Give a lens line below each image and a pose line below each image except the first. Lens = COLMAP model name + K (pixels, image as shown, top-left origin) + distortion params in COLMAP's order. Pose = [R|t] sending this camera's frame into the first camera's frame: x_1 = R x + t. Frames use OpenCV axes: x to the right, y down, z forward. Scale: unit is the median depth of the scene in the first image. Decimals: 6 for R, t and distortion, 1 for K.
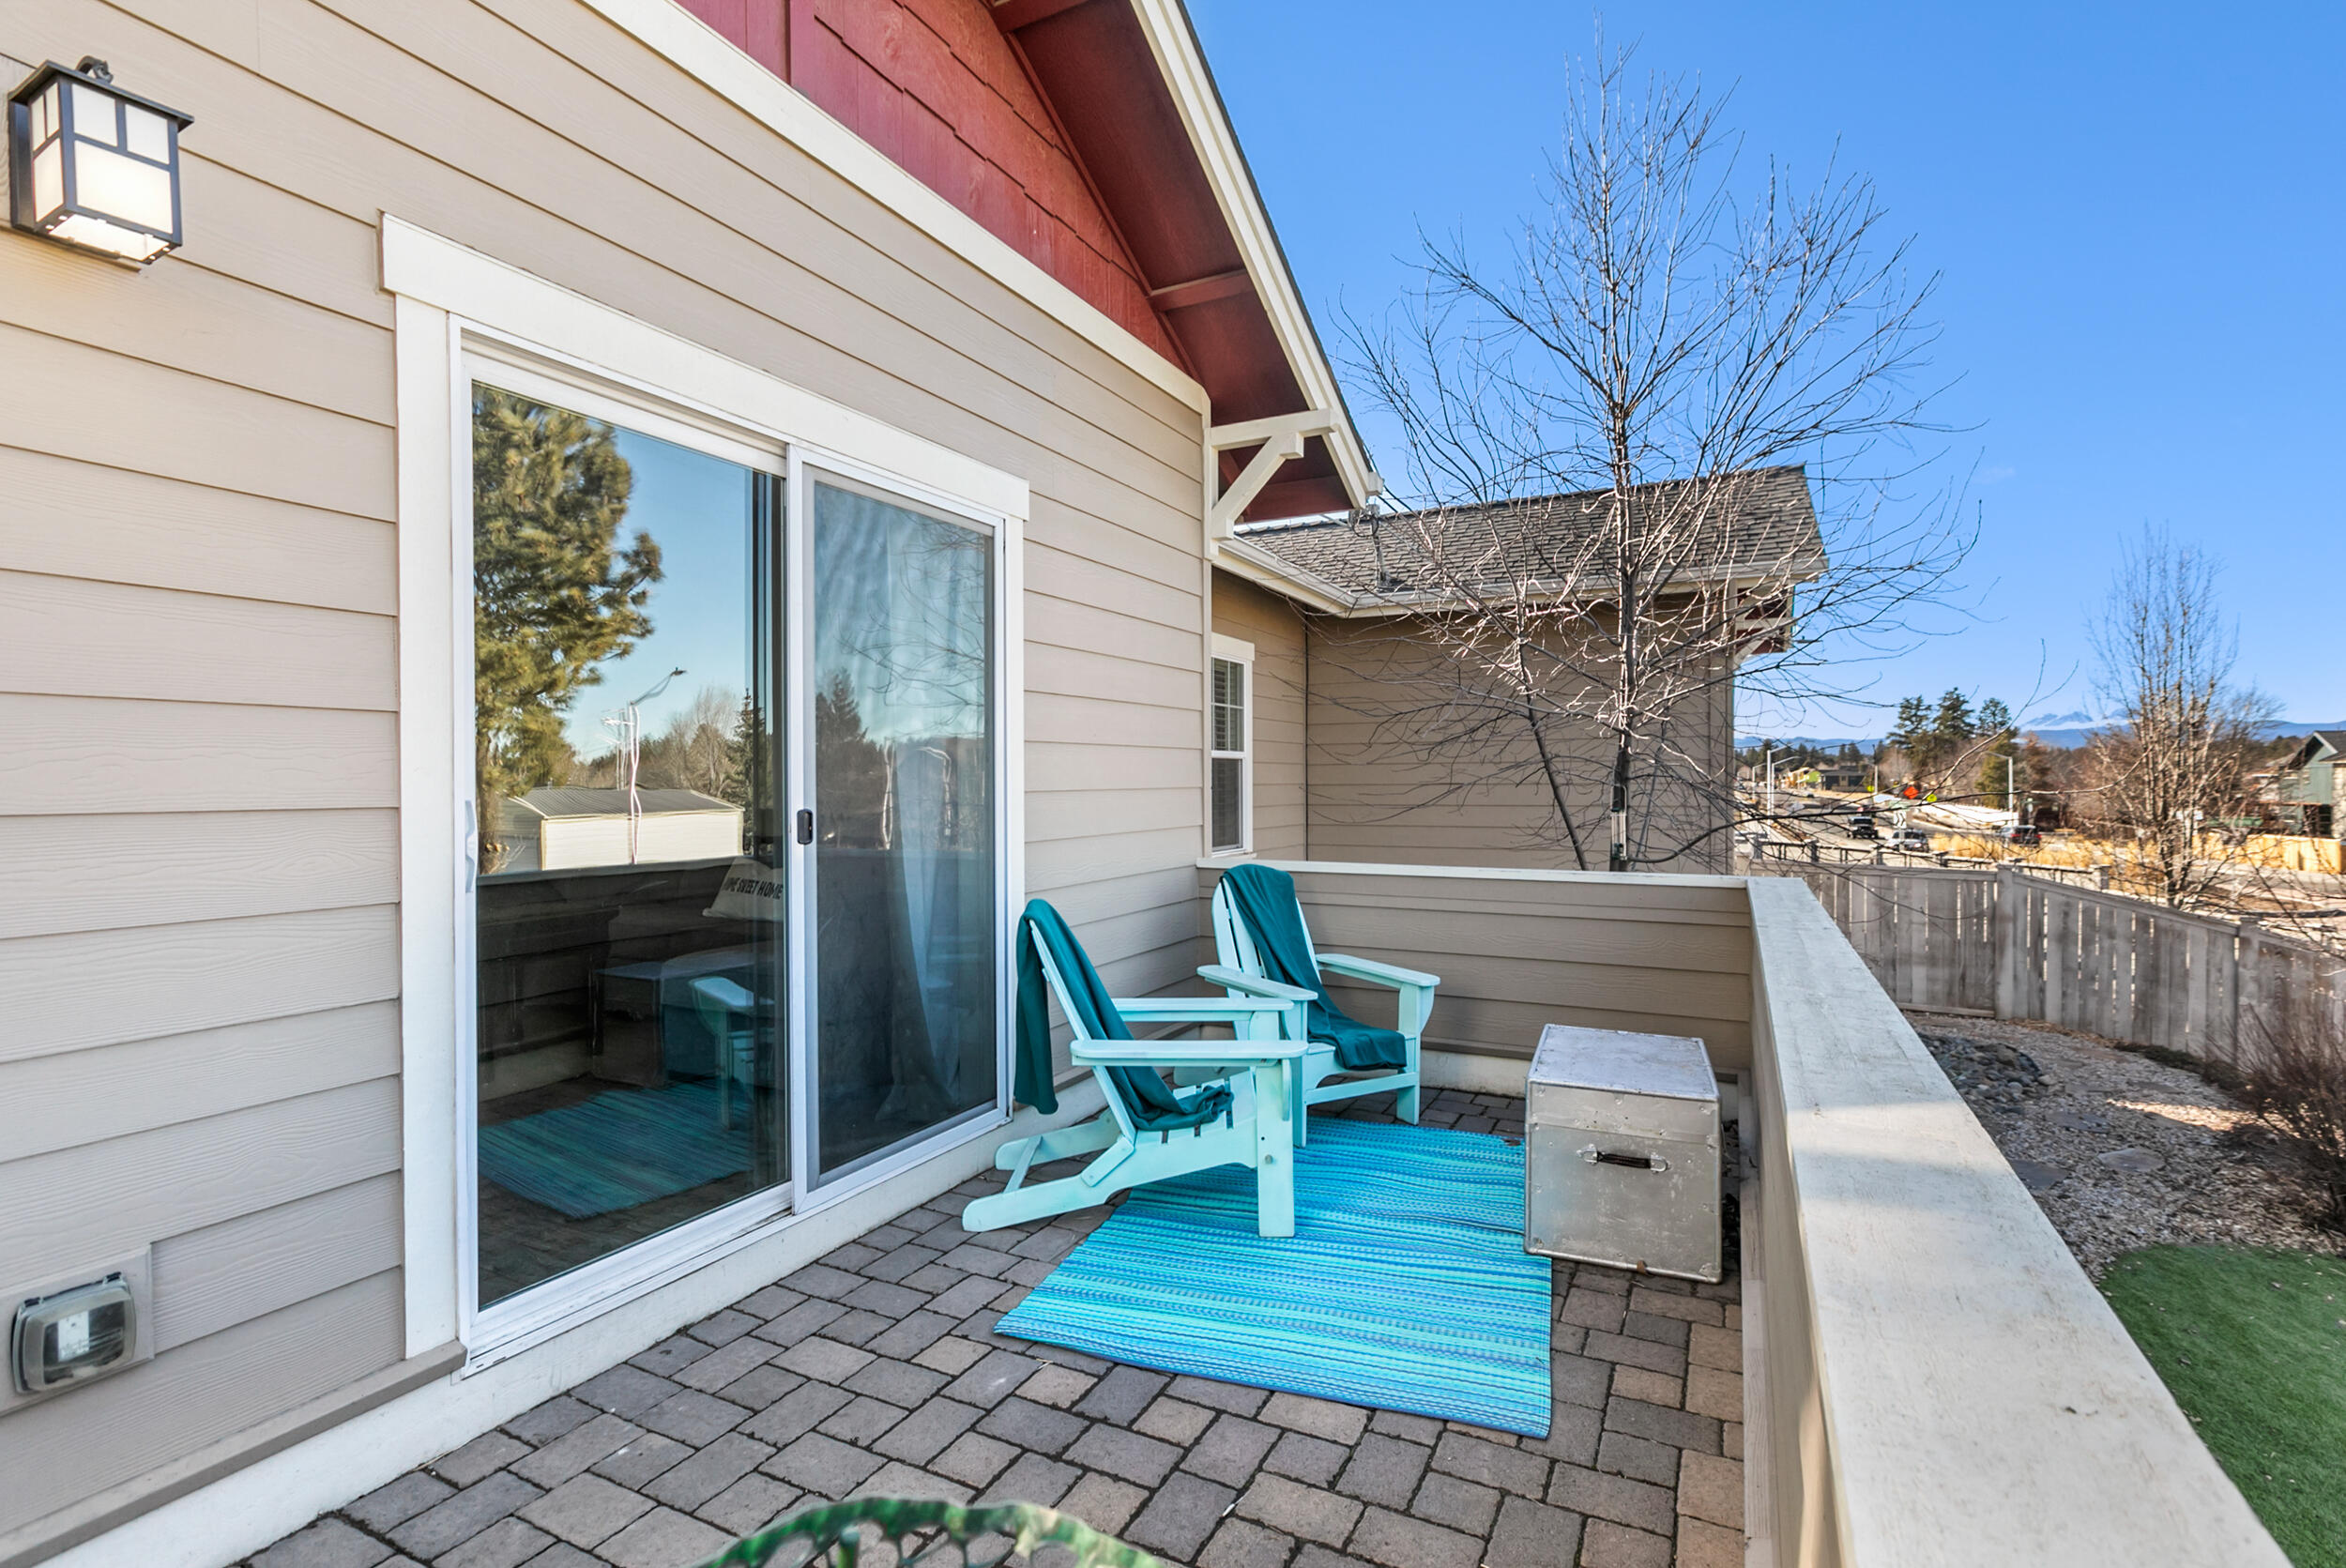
lens RADIAL K [[1111.9, 0, 1173.0], [0, 1111.9, 784.0], [0, 0, 1]] dist [0.000347, -0.000013]
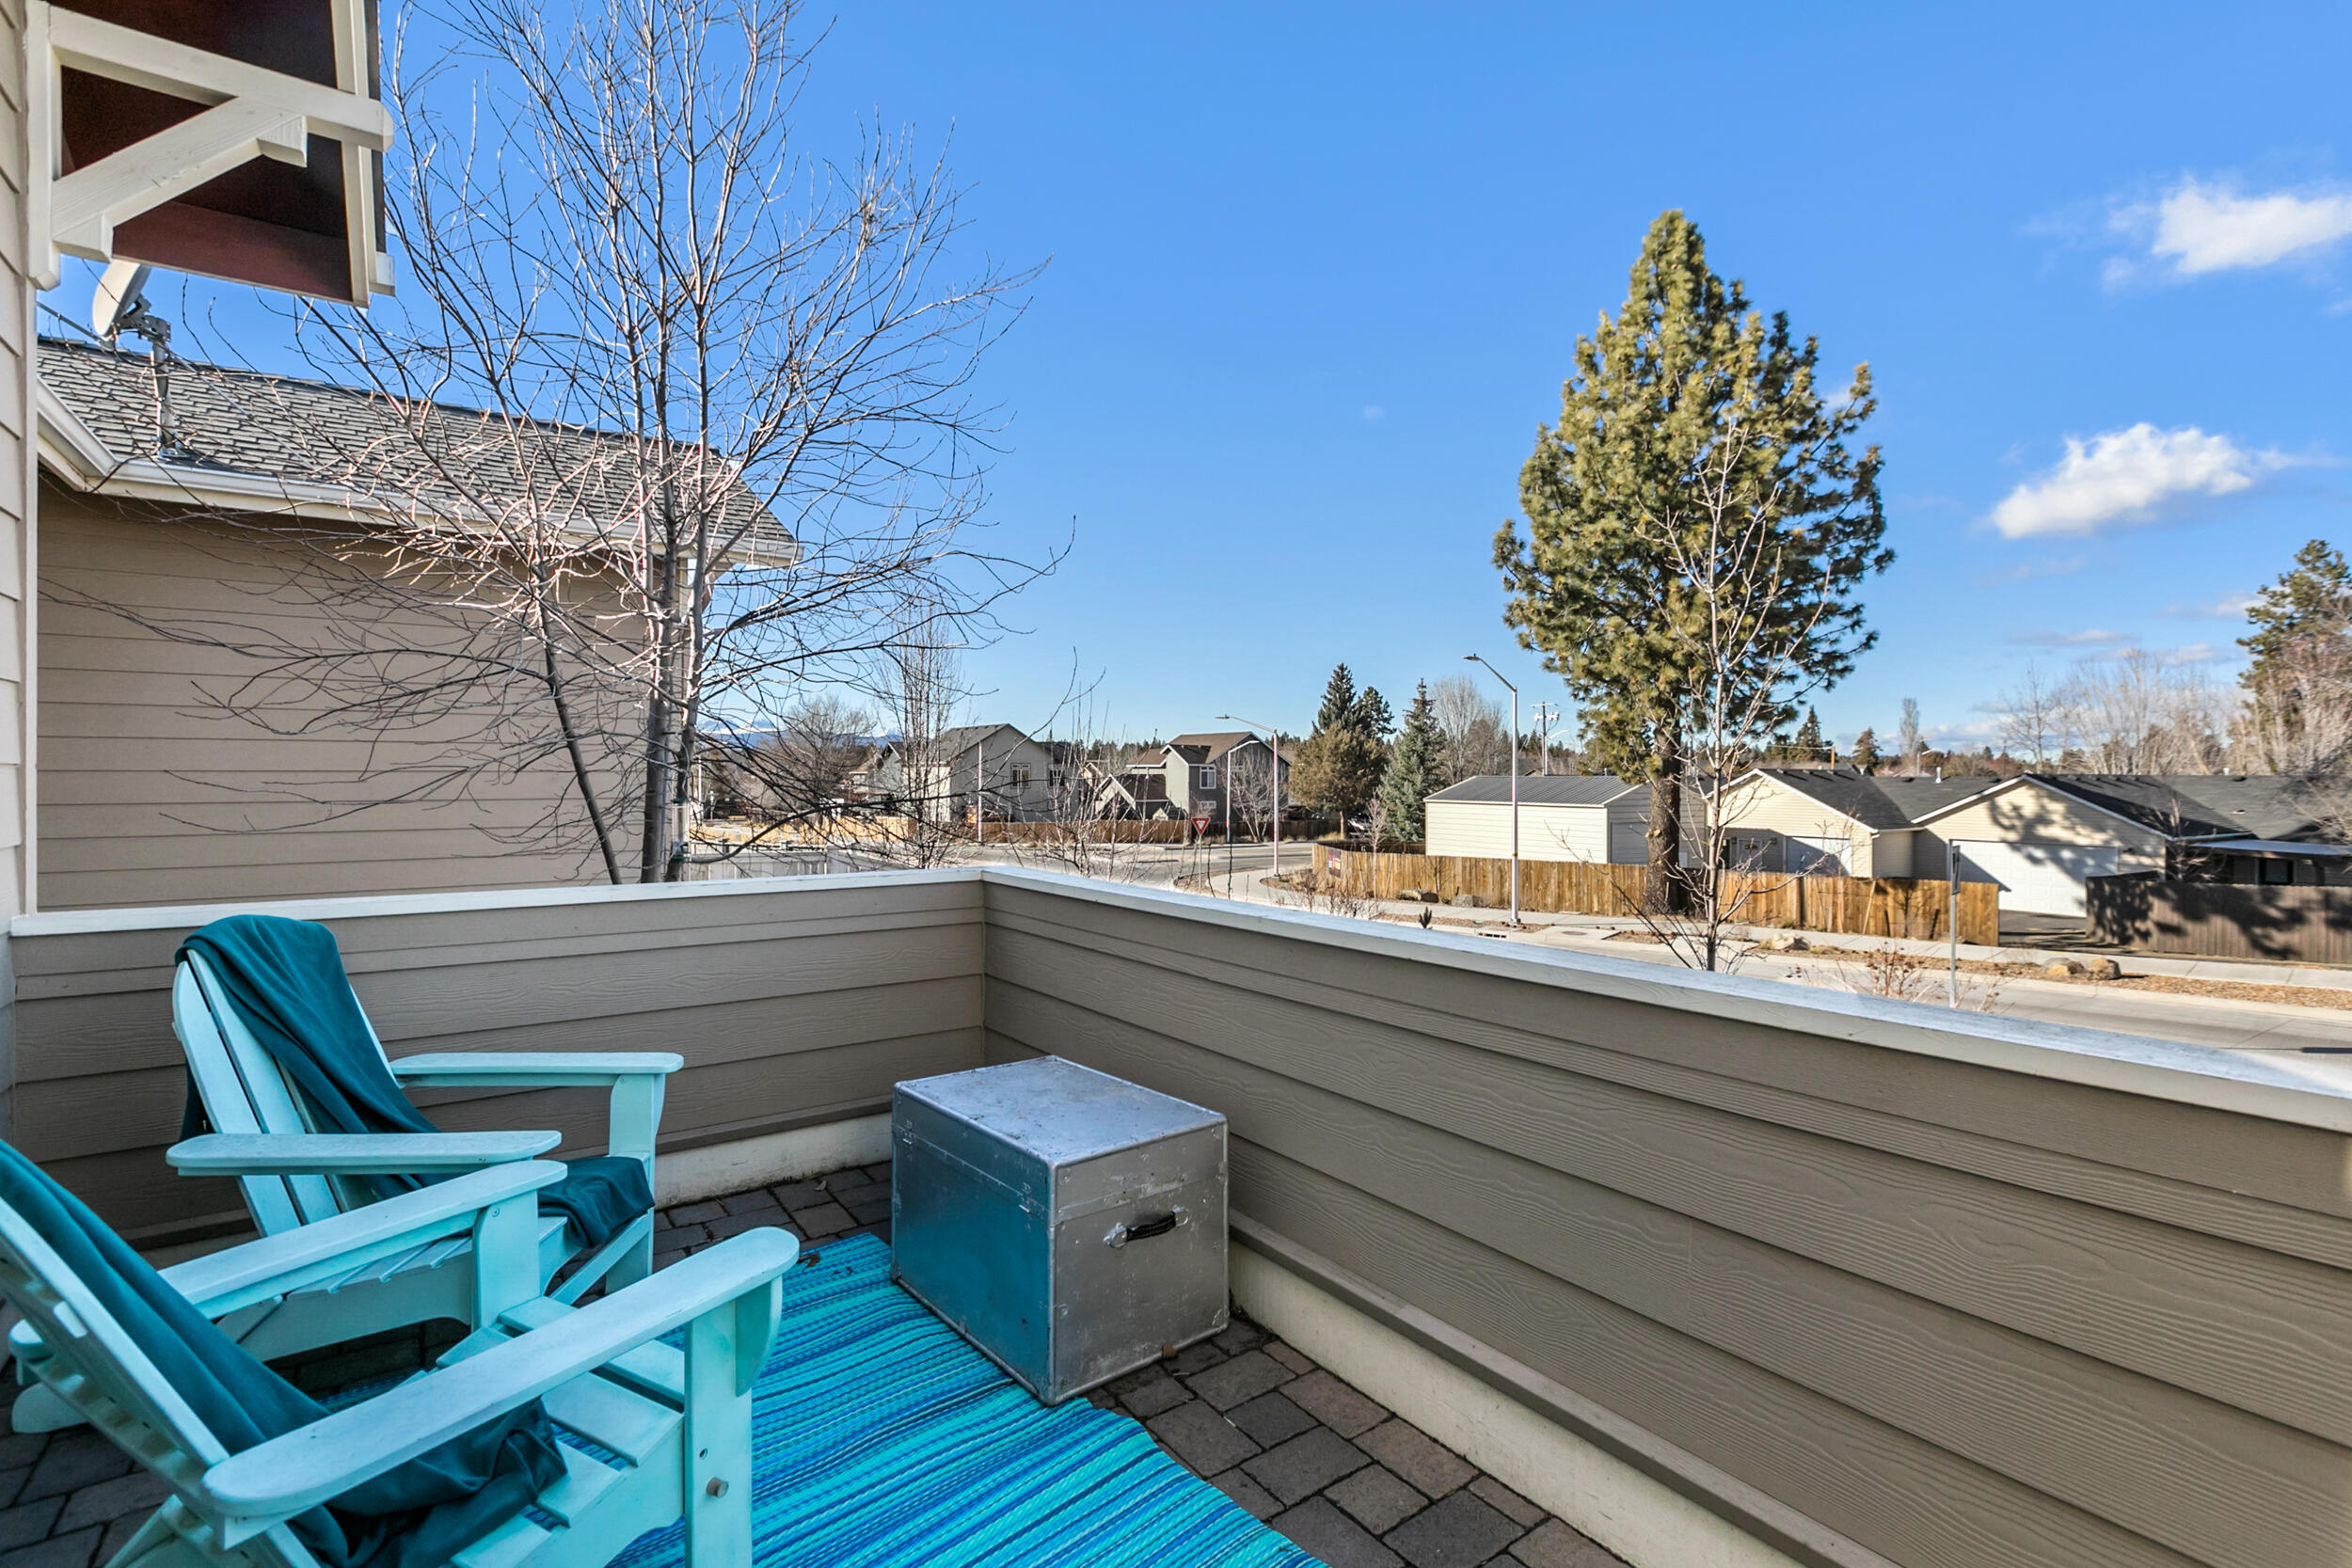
lens RADIAL K [[1063.2, 0, 1176.0], [0, 1063.2, 784.0], [0, 0, 1]] dist [0.000389, -0.007215]
pose [[0.447419, -0.003455, 0.894318, -0.171781], [-0.000644, 0.999991, 0.004185, 0.010336], [-0.894324, -0.002448, 0.447413, 0.411072]]
